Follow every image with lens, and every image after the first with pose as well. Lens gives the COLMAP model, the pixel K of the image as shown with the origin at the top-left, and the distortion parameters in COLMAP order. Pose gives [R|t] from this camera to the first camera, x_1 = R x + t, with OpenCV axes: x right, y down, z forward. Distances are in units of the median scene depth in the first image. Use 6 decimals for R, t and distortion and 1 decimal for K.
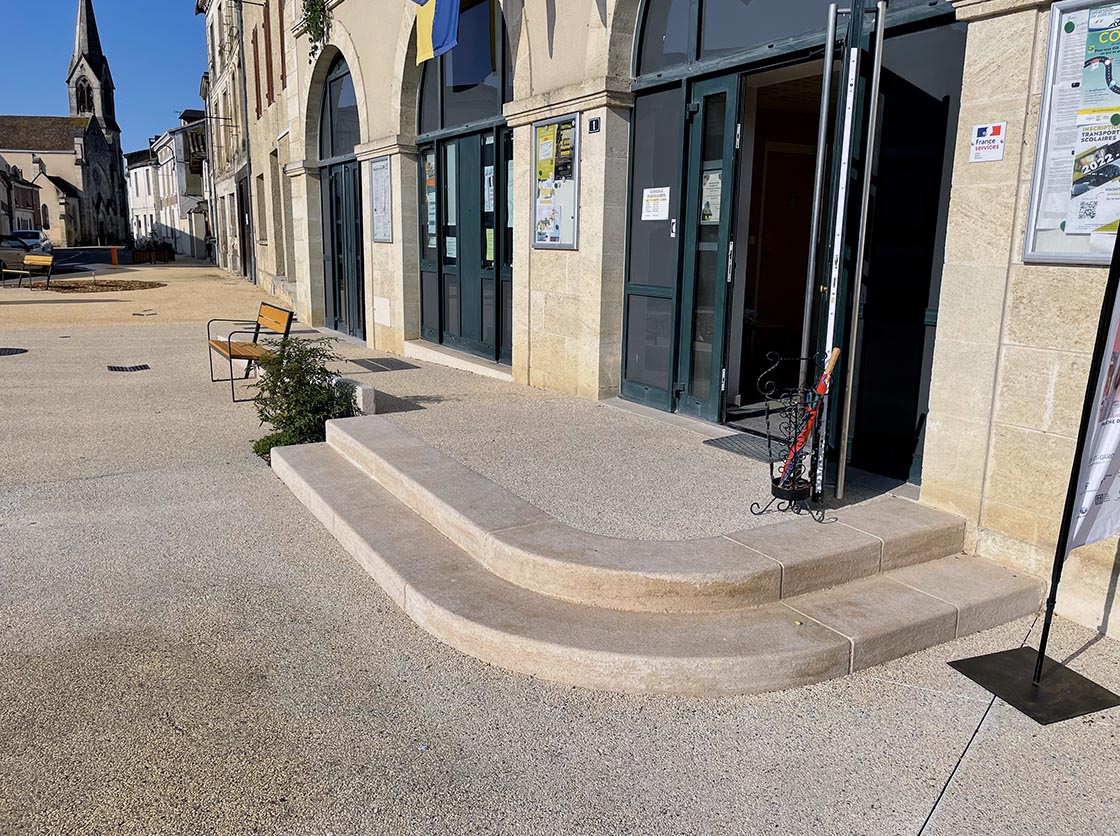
lens RADIAL K [[842.4, 0, 566.2], [0, 842.4, 405.8], [0, 0, 1]] dist [0.092755, -0.120303]
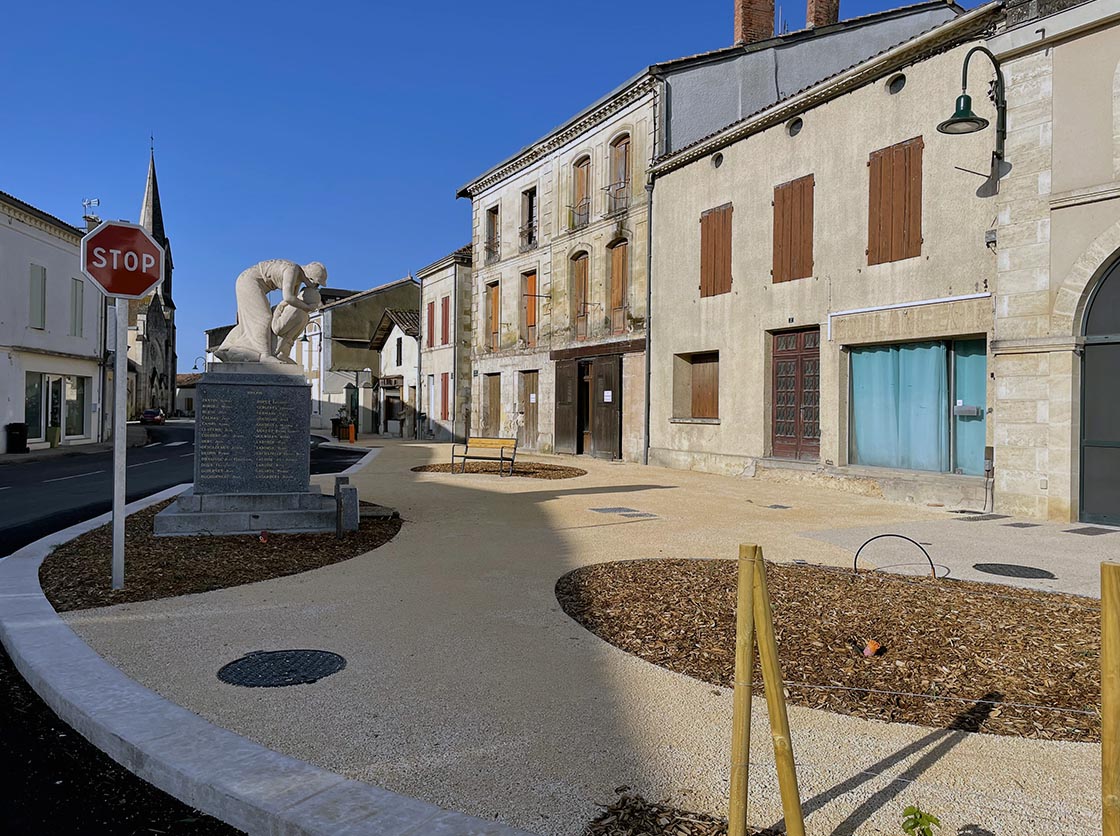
lens RADIAL K [[842.4, 0, 566.2], [0, 842.4, 405.8], [0, 0, 1]] dist [0.092755, -0.120303]
pose [[0.999358, -0.006200, 0.035275, -1.236126], [0.012935, 0.980905, -0.194058, -0.067443], [-0.033398, 0.194390, 0.980356, 0.209173]]
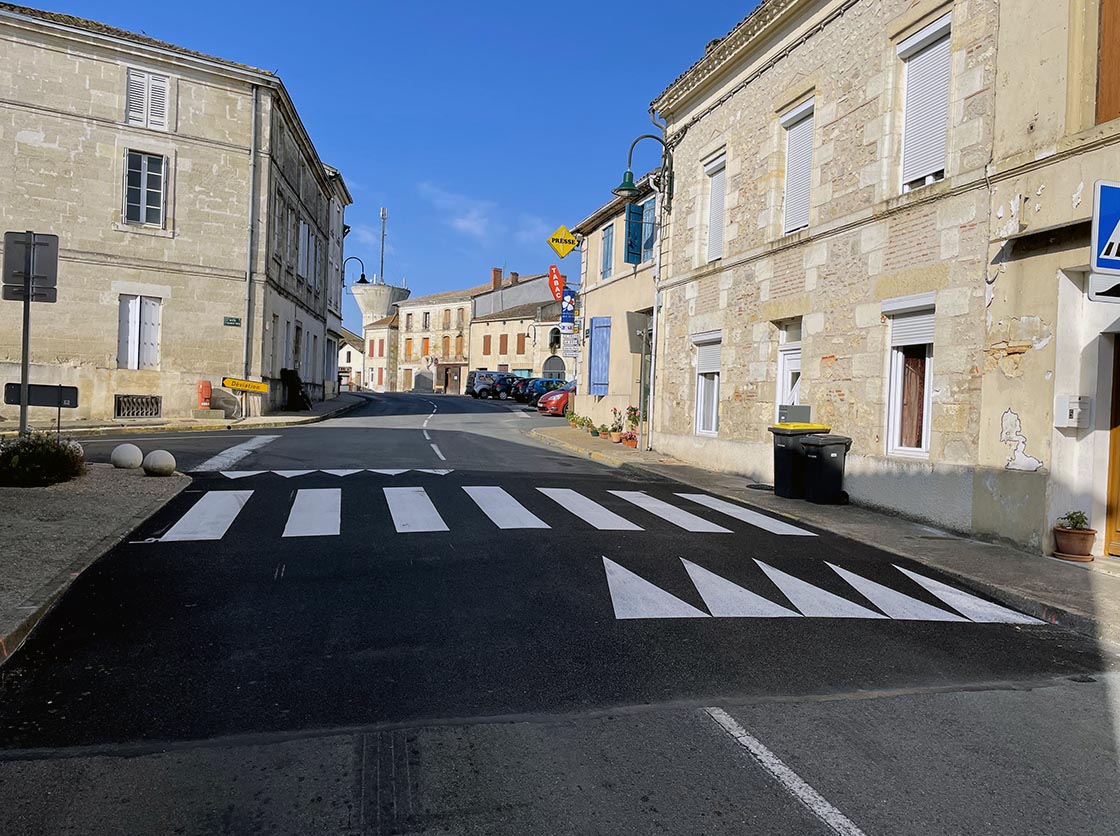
lens RADIAL K [[842.4, 0, 566.2], [0, 842.4, 405.8], [0, 0, 1]] dist [0.092755, -0.120303]
pose [[0.940067, 0.016014, 0.340614, -3.085468], [0.045294, 0.984181, -0.171279, 1.404774], [-0.337969, 0.176441, 0.924470, -6.443451]]
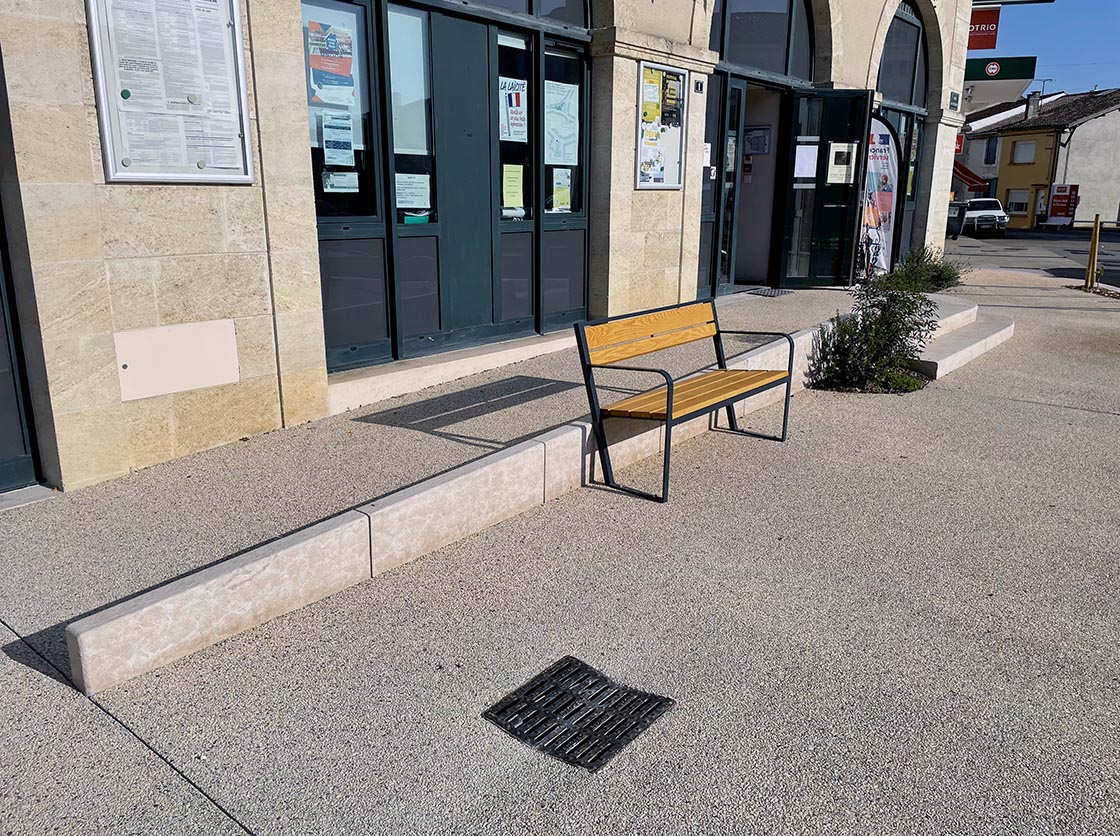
lens RADIAL K [[842.4, 0, 566.2], [0, 842.4, 405.8], [0, 0, 1]] dist [0.092755, -0.120303]
pose [[-0.359347, -0.251194, 0.898761, -0.749051], [0.164366, 0.930999, 0.325921, -0.221698], [-0.918615, 0.264845, -0.293264, 1.104800]]
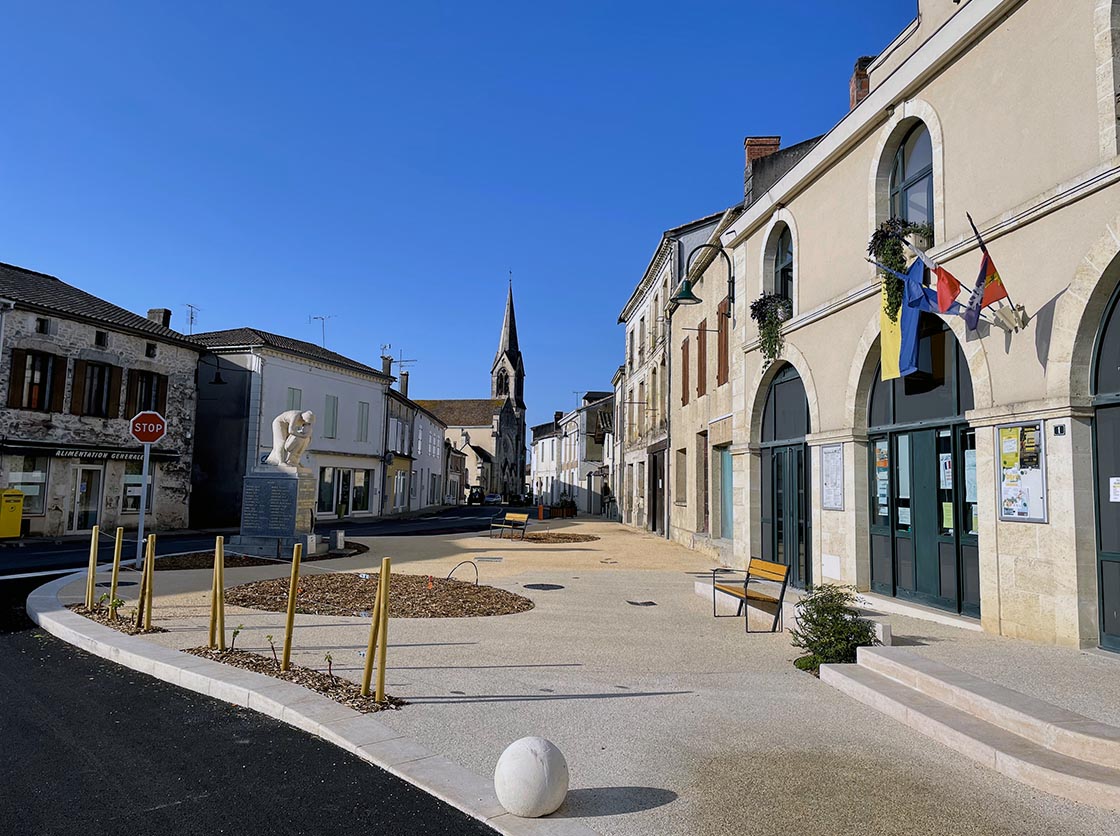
lens RADIAL K [[836.6, 0, 562.5], [0, 836.6, 402.3], [0, 0, 1]] dist [0.076273, -0.102433]
pose [[0.919698, -0.040357, -0.390546, -0.105129], [-0.078142, 0.955990, -0.282803, 0.038430], [0.384771, 0.290611, 0.876069, -0.298343]]
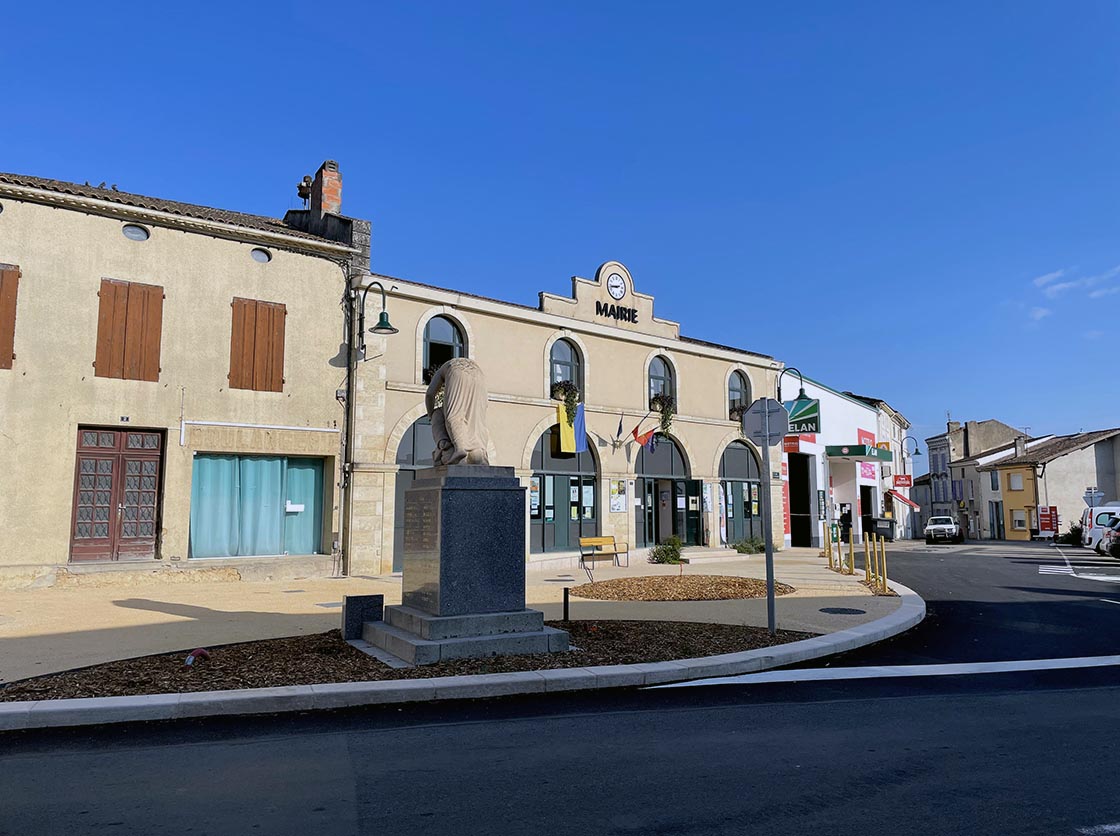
lens RADIAL K [[842.4, 0, 566.2], [0, 842.4, 405.8], [0, 0, 1]] dist [0.092755, -0.120303]
pose [[-0.217386, 0.098638, 0.971089, -2.702906], [0.183031, 0.981353, -0.058707, -0.348934], [-0.958772, 0.164978, -0.231386, 1.485030]]
